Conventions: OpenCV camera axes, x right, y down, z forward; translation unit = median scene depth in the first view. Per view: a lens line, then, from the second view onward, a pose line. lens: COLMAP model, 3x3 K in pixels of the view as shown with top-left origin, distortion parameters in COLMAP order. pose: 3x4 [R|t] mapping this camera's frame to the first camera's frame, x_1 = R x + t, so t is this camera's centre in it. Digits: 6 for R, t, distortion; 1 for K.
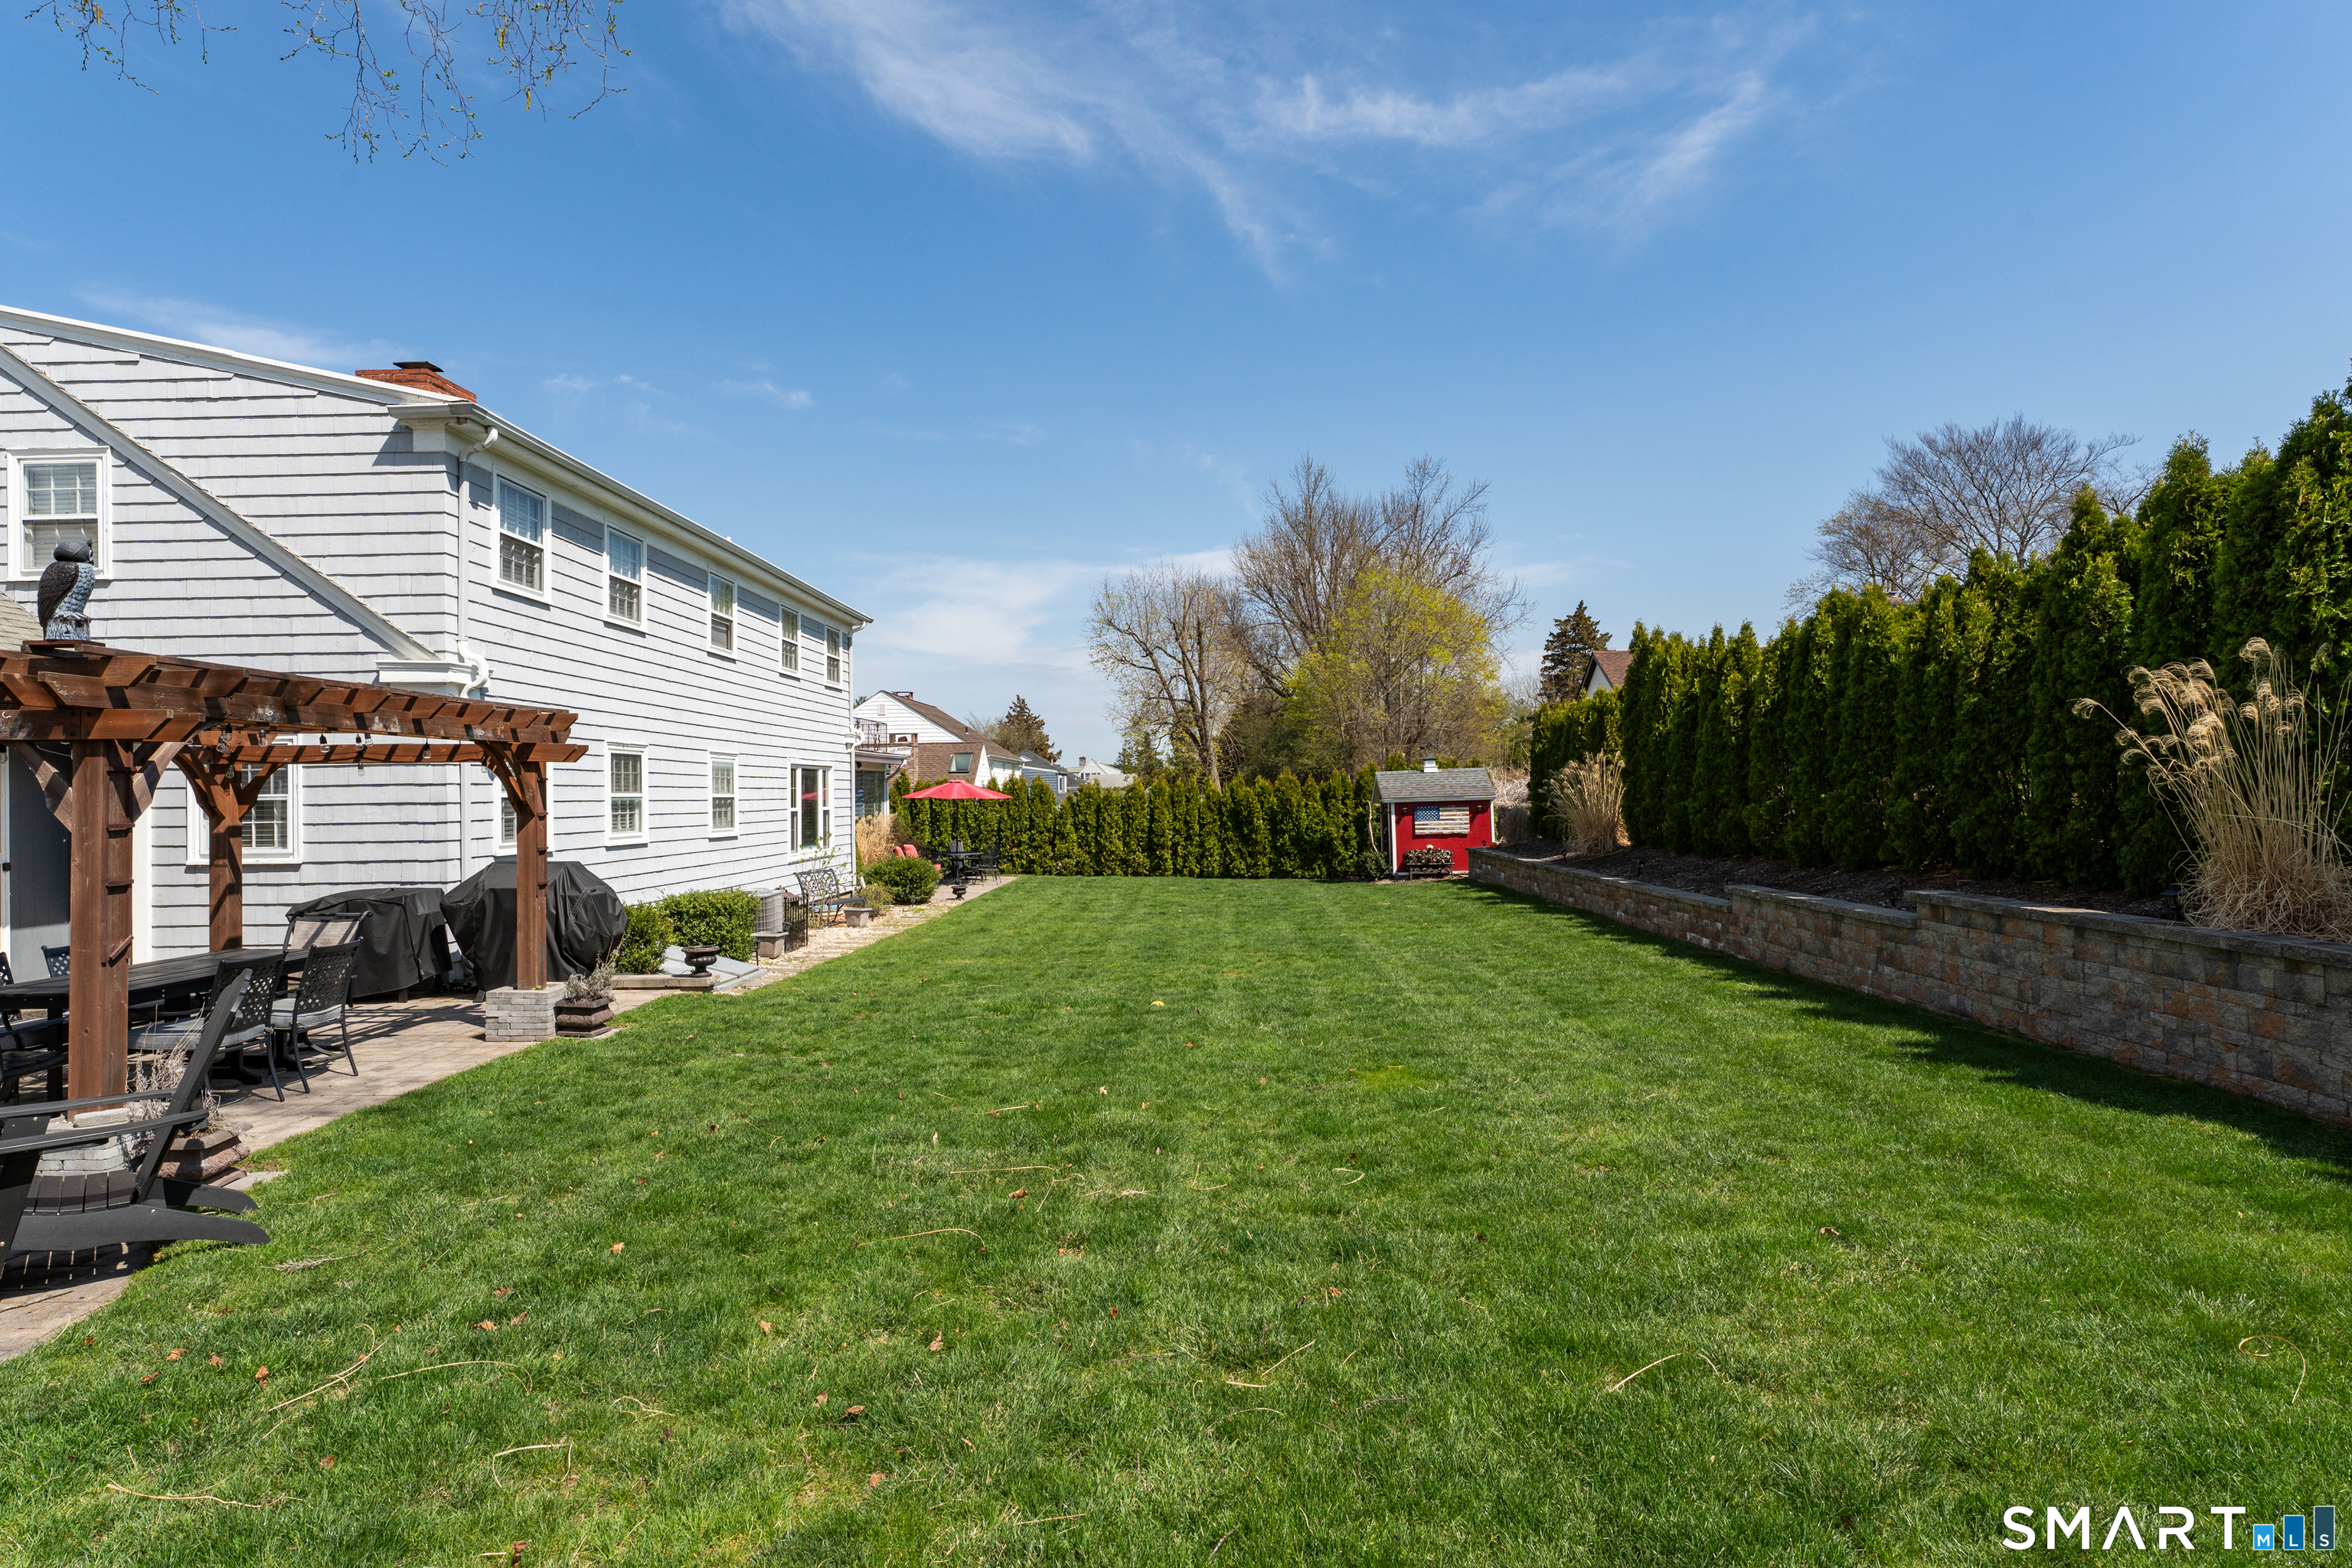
lens RADIAL K [[1203.8, 0, 1166.3], [0, 1203.8, 778.1], [0, 0, 1]] dist [0.000855, -0.000777]
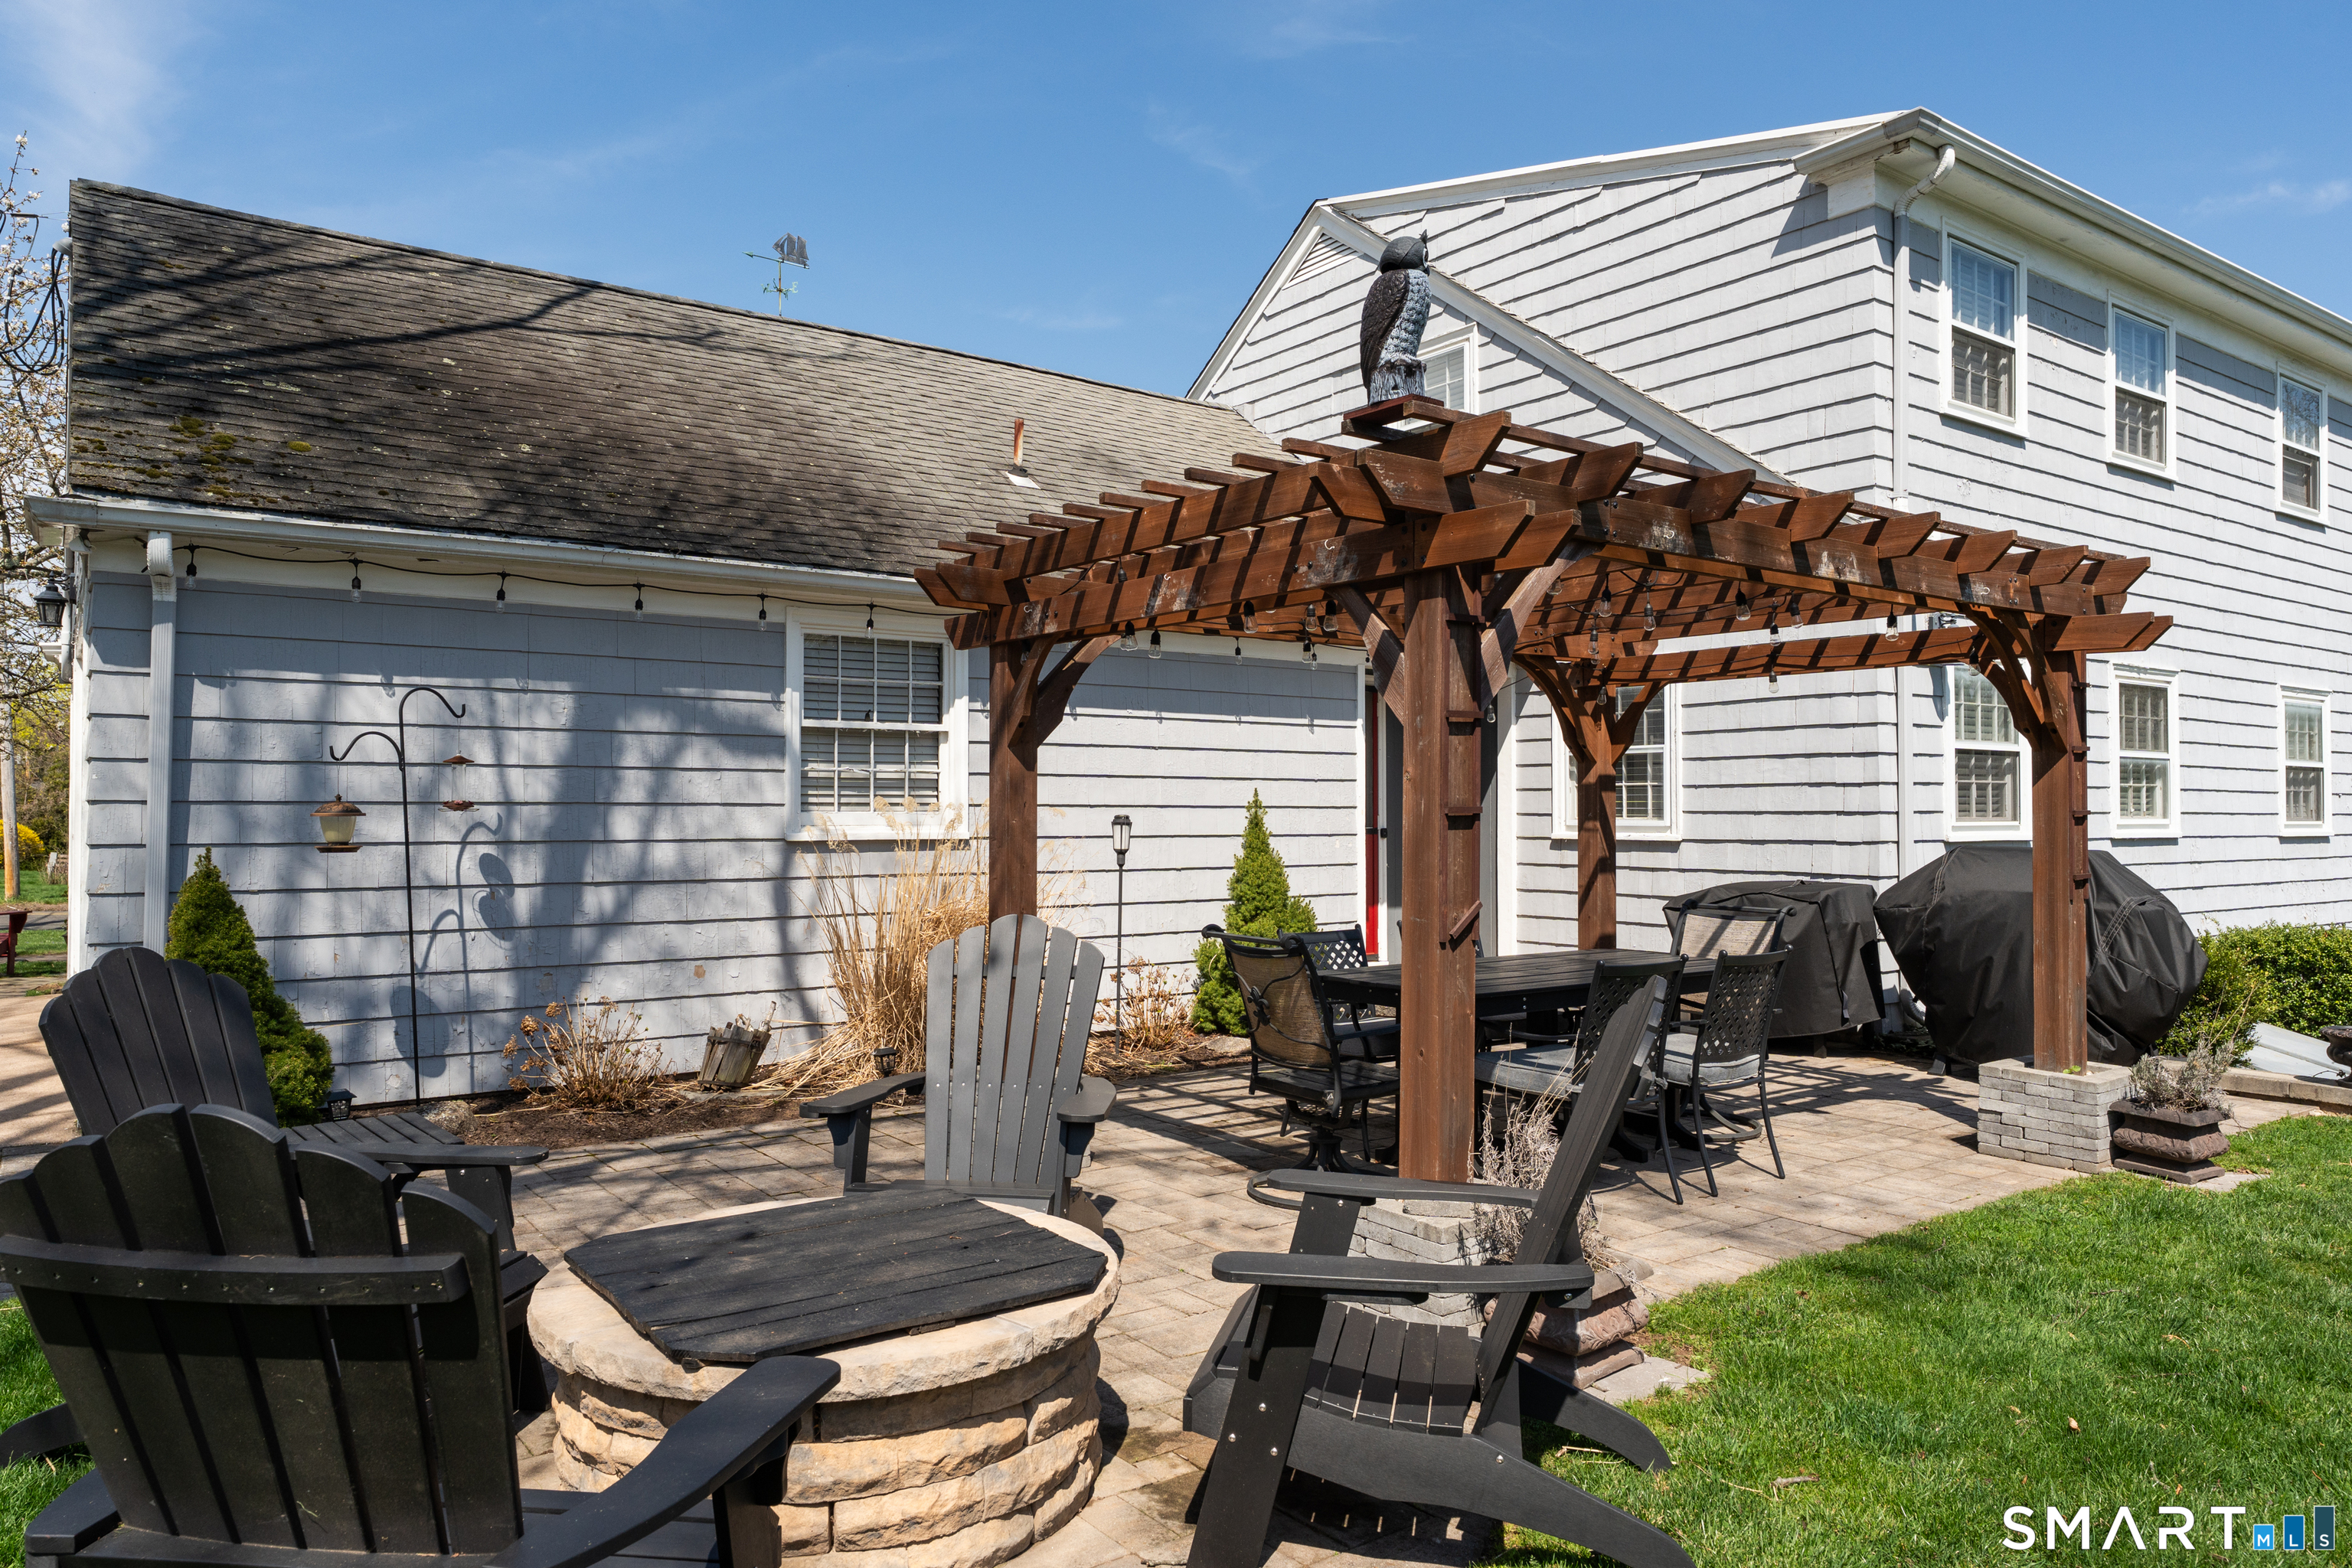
lens RADIAL K [[1540.6, 0, 1179.0], [0, 1540.6, 781.4], [0, 0, 1]] dist [0.008443, 0.001639]
pose [[0.605704, -0.001085, -0.795689, -0.169483], [0.001376, 0.999999, -0.000316, 0.035213], [0.795689, -0.000904, 0.605705, 0.207388]]
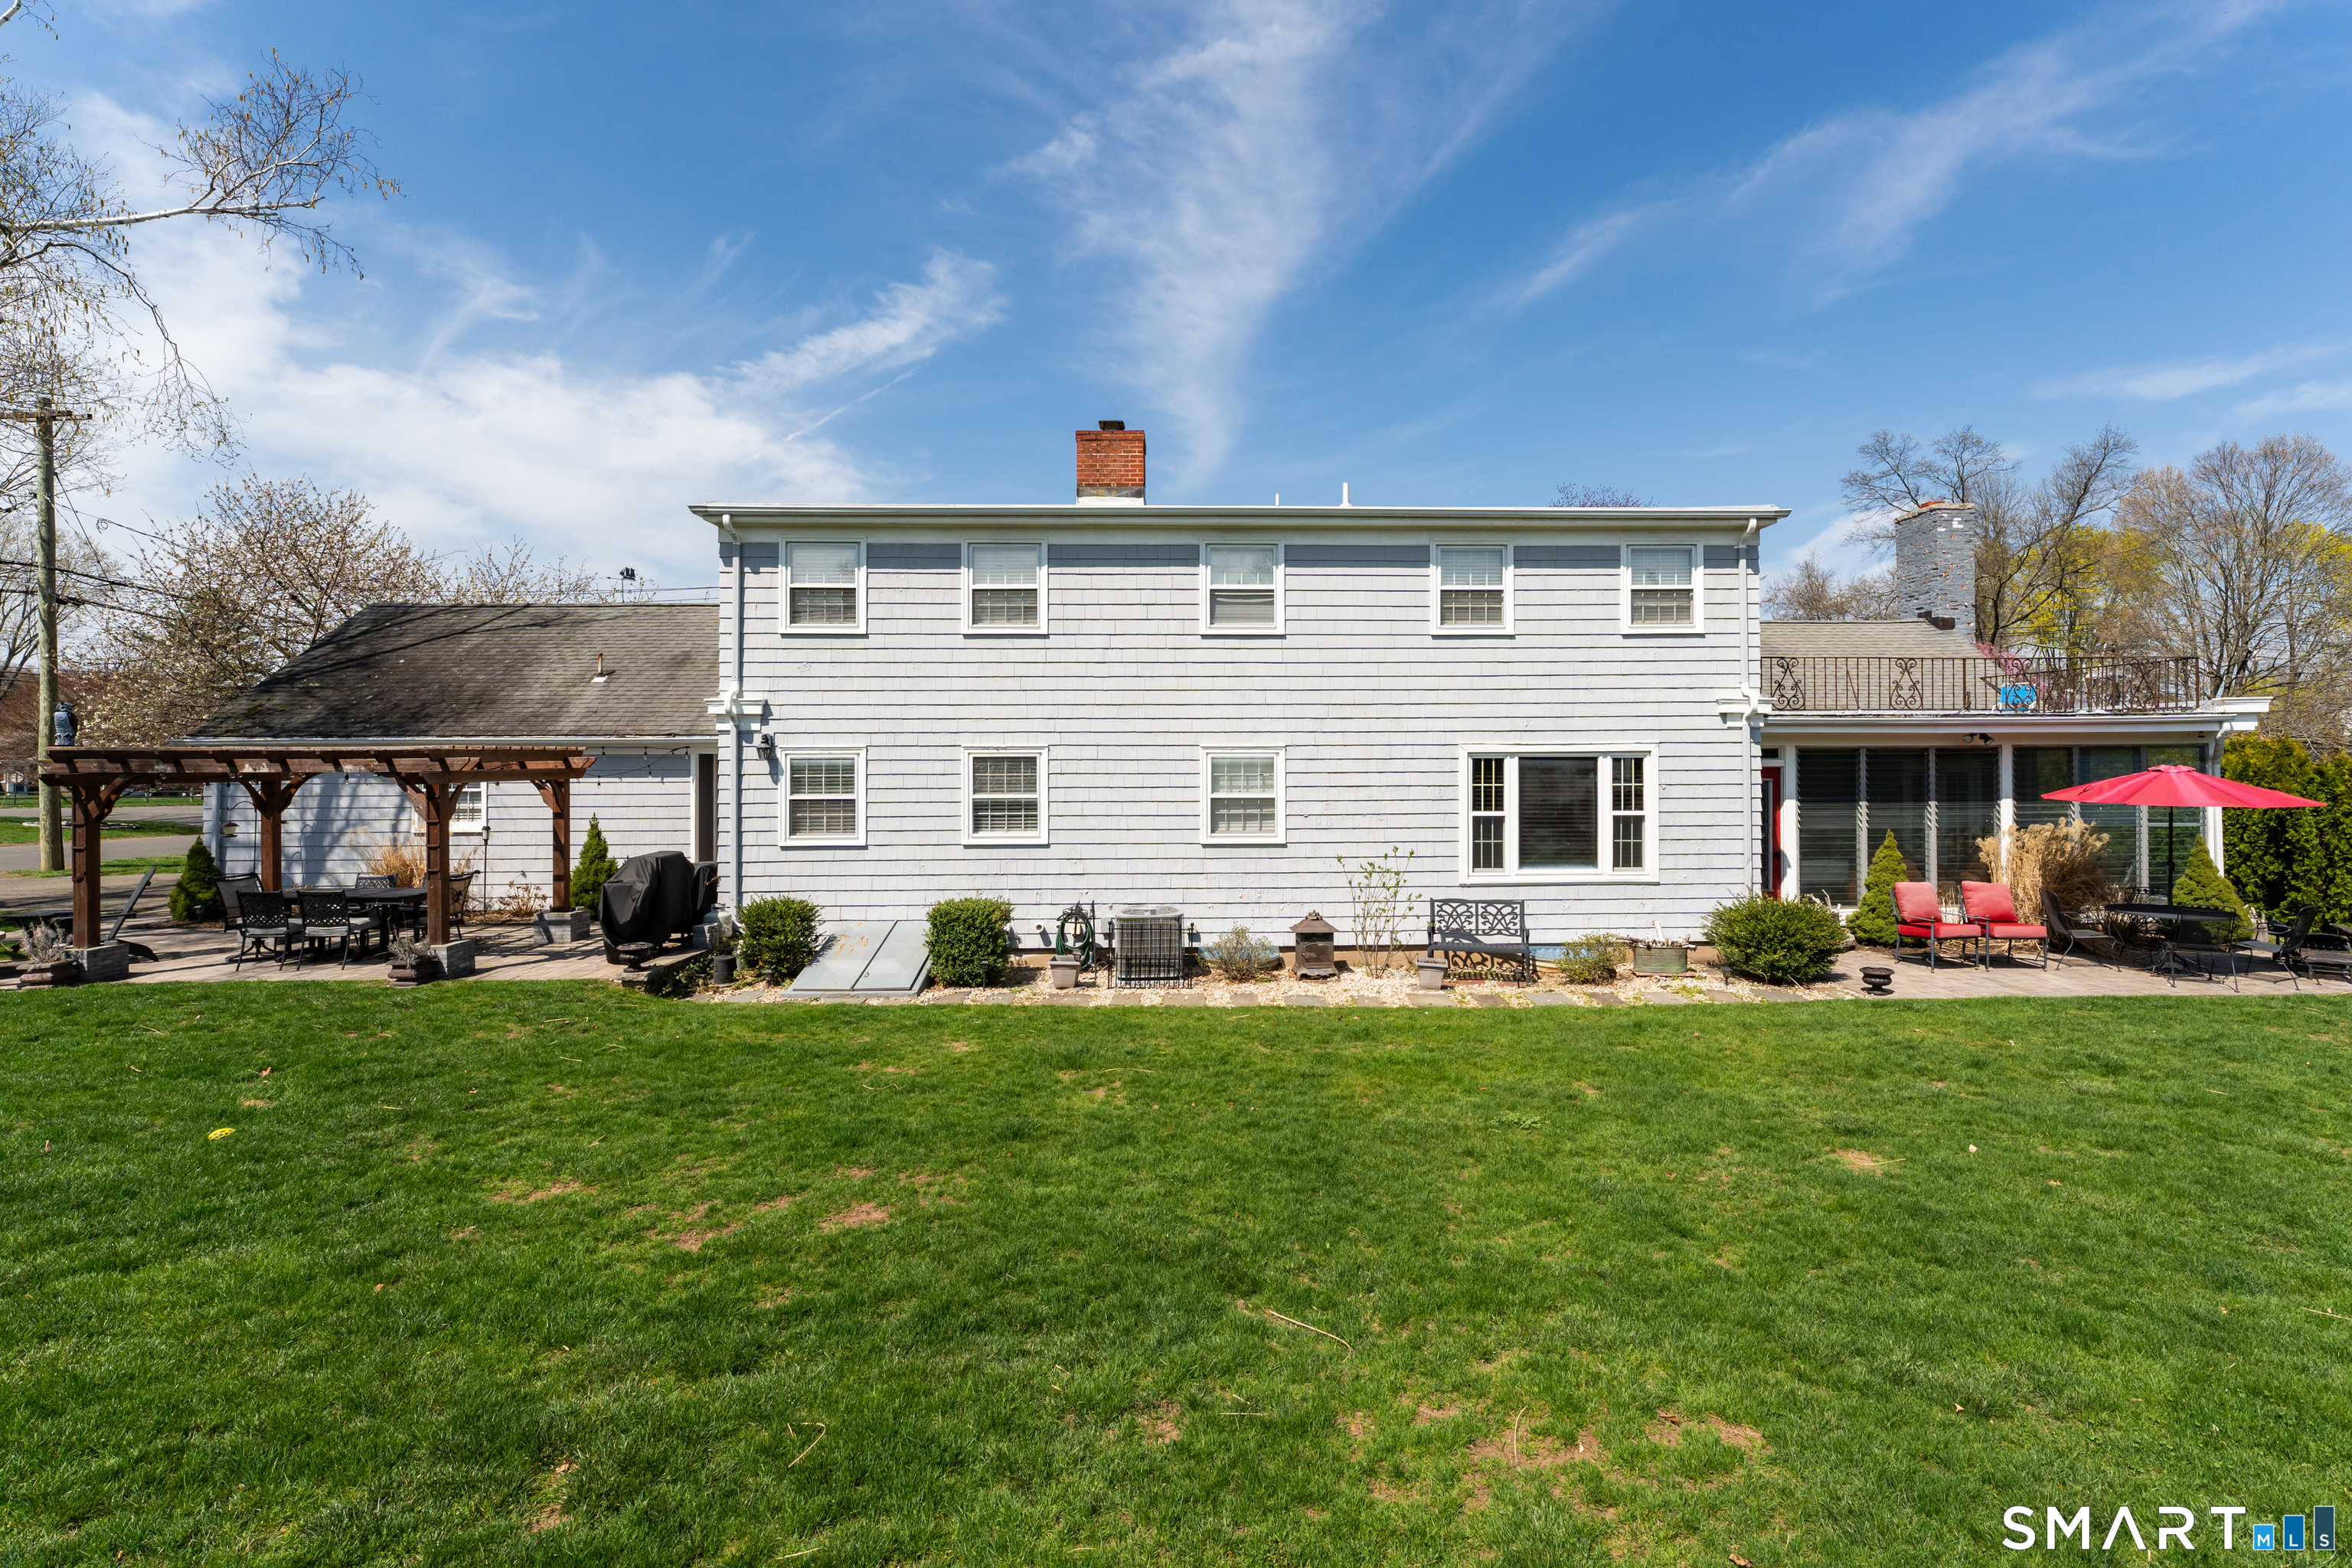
lens RADIAL K [[1086.7, 0, 1197.7], [0, 1086.7, 750.8], [0, 0, 1]] dist [0.002448, 0.000085]
pose [[0.069735, 0.004441, -0.997556, 0.647936], [0.016266, 0.999852, 0.005588, -0.036464], [0.997433, -0.016616, 0.069652, 1.442803]]
